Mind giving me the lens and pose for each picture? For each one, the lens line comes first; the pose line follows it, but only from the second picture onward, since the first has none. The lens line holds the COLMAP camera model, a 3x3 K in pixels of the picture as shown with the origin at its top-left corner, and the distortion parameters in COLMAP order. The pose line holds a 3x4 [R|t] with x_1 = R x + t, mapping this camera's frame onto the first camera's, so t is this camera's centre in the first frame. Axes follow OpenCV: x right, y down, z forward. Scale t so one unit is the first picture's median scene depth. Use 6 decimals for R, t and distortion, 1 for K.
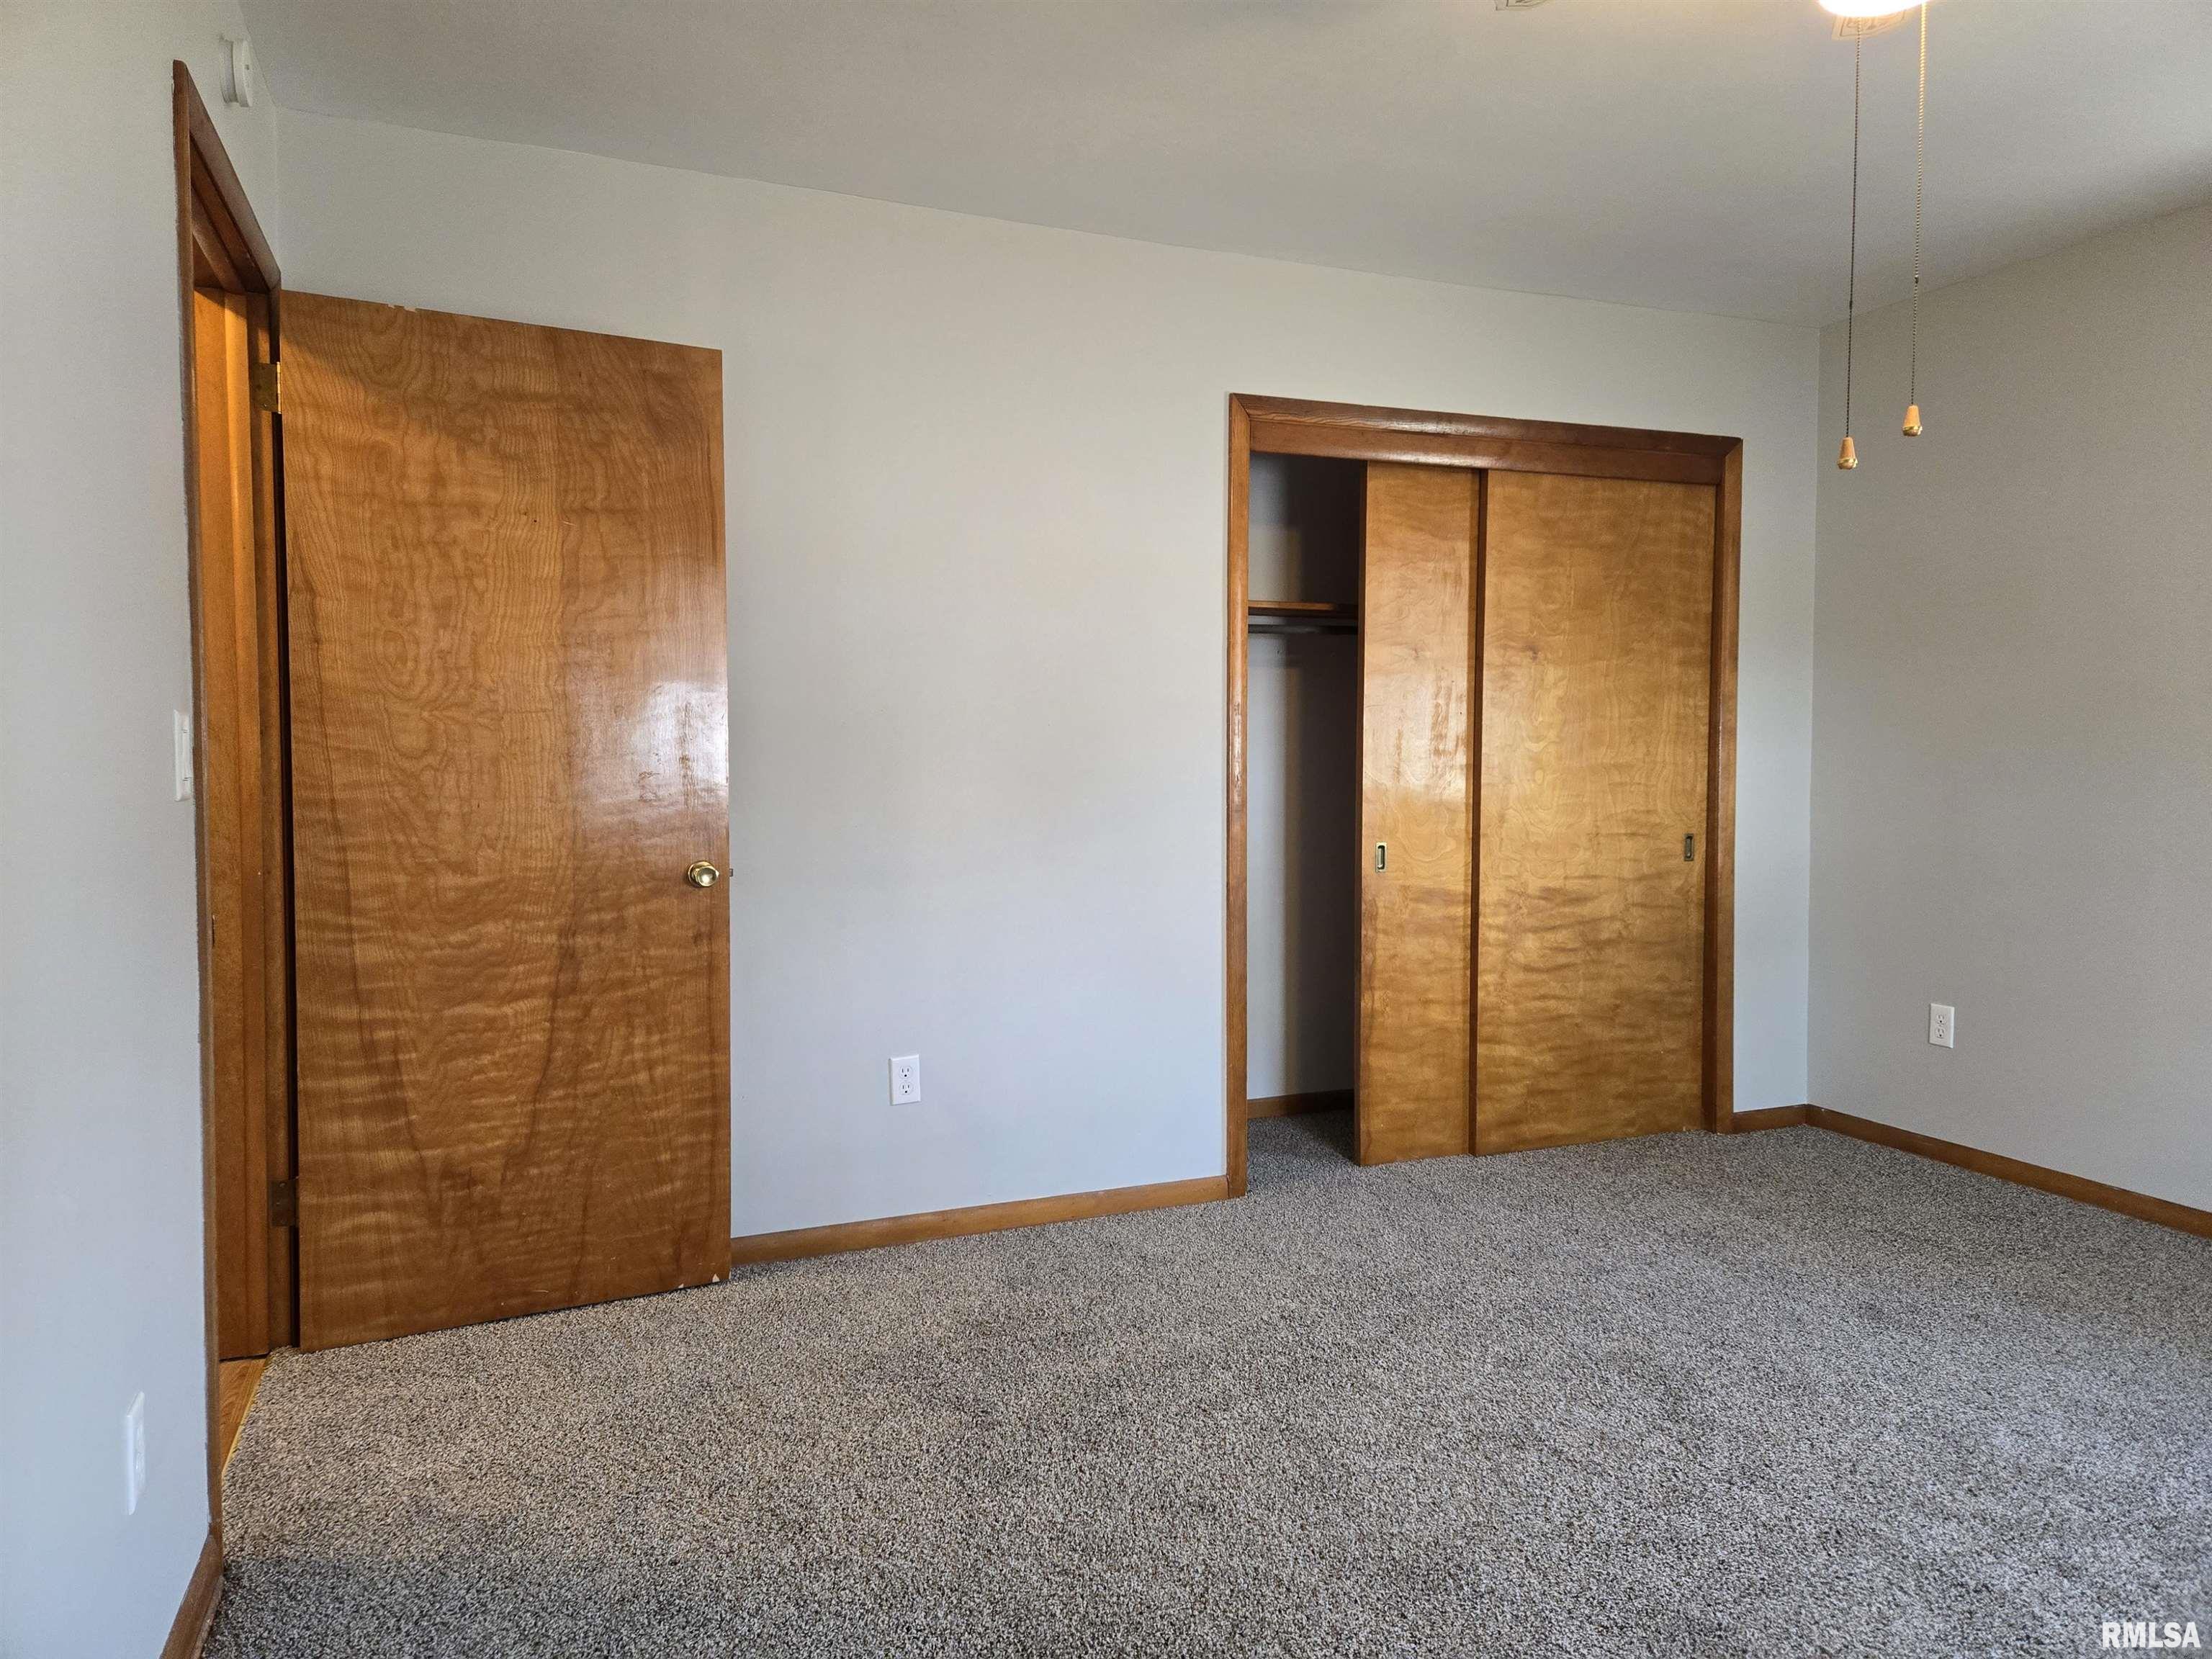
lens RADIAL K [[1475.5, 0, 1096.5], [0, 1475.5, 839.8], [0, 0, 1]] dist [0.087084, -0.072707]
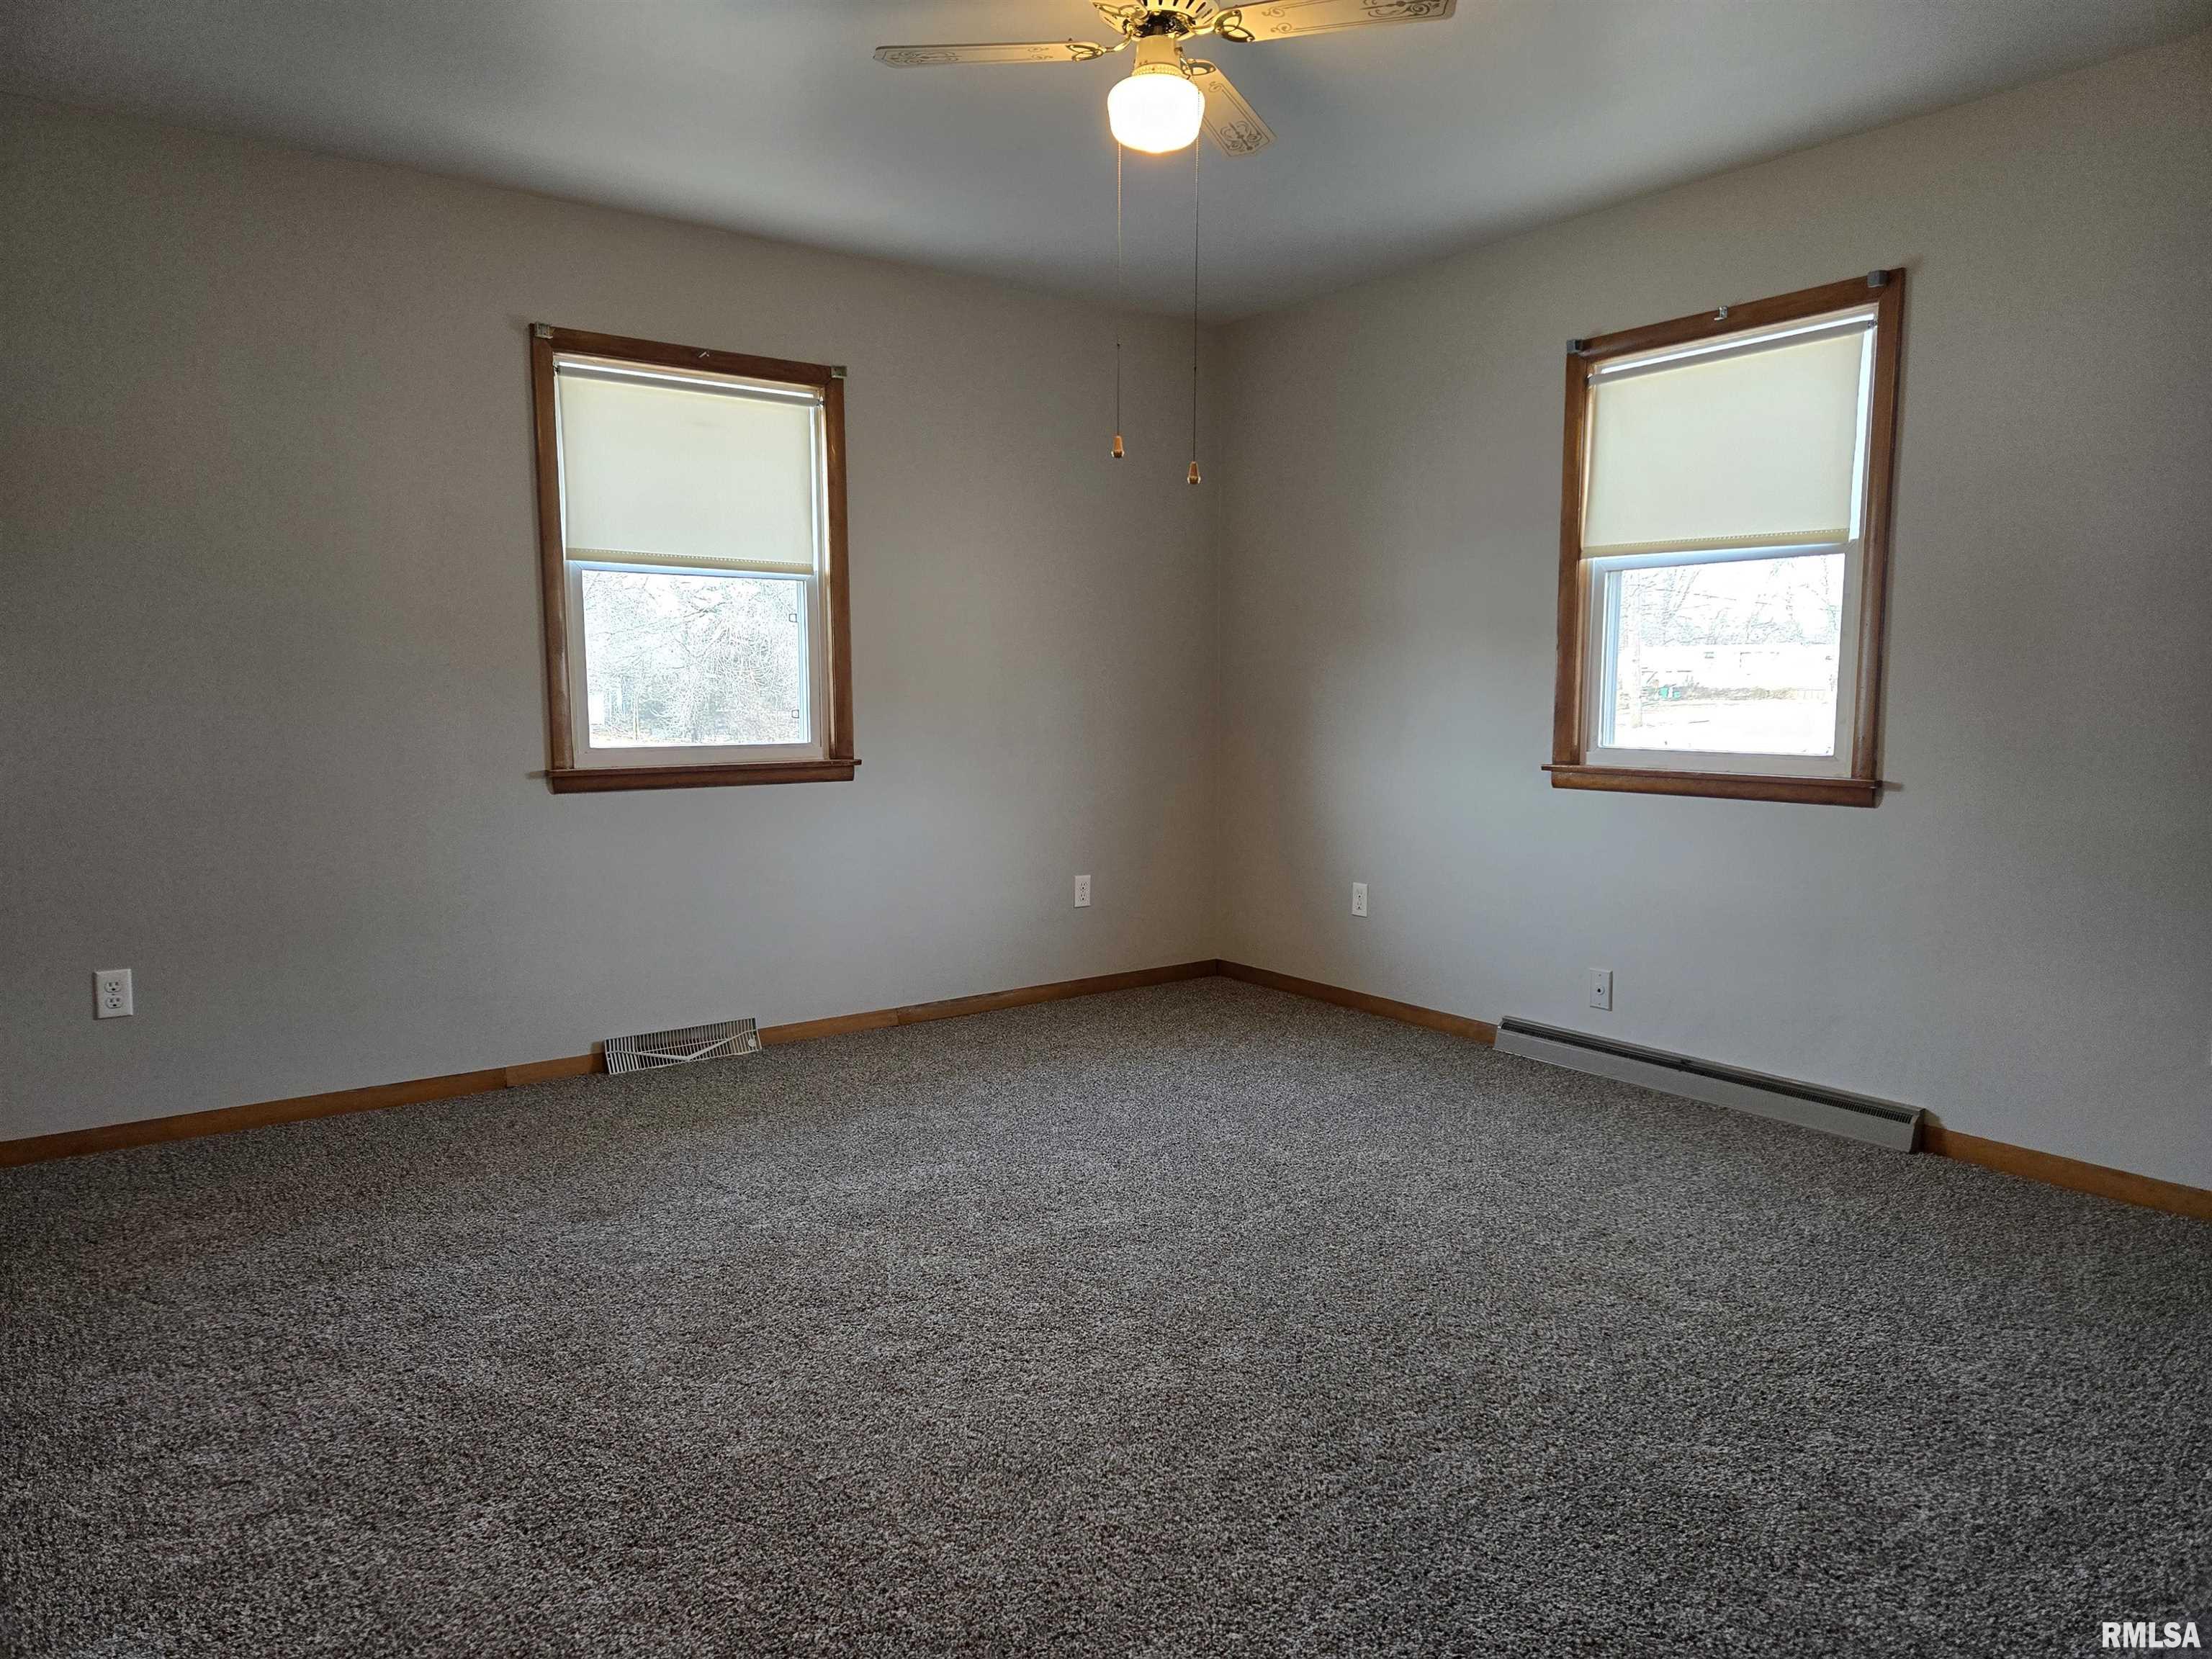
lens RADIAL K [[1475.5, 0, 1096.5], [0, 1475.5, 839.8], [0, 0, 1]] dist [0.087084, -0.072707]
pose [[-0.263978, -0.102207, 0.959098, -0.484229], [0.049364, 0.991635, 0.119261, -0.047450], [-0.963265, 0.078828, -0.256725, 0.785170]]
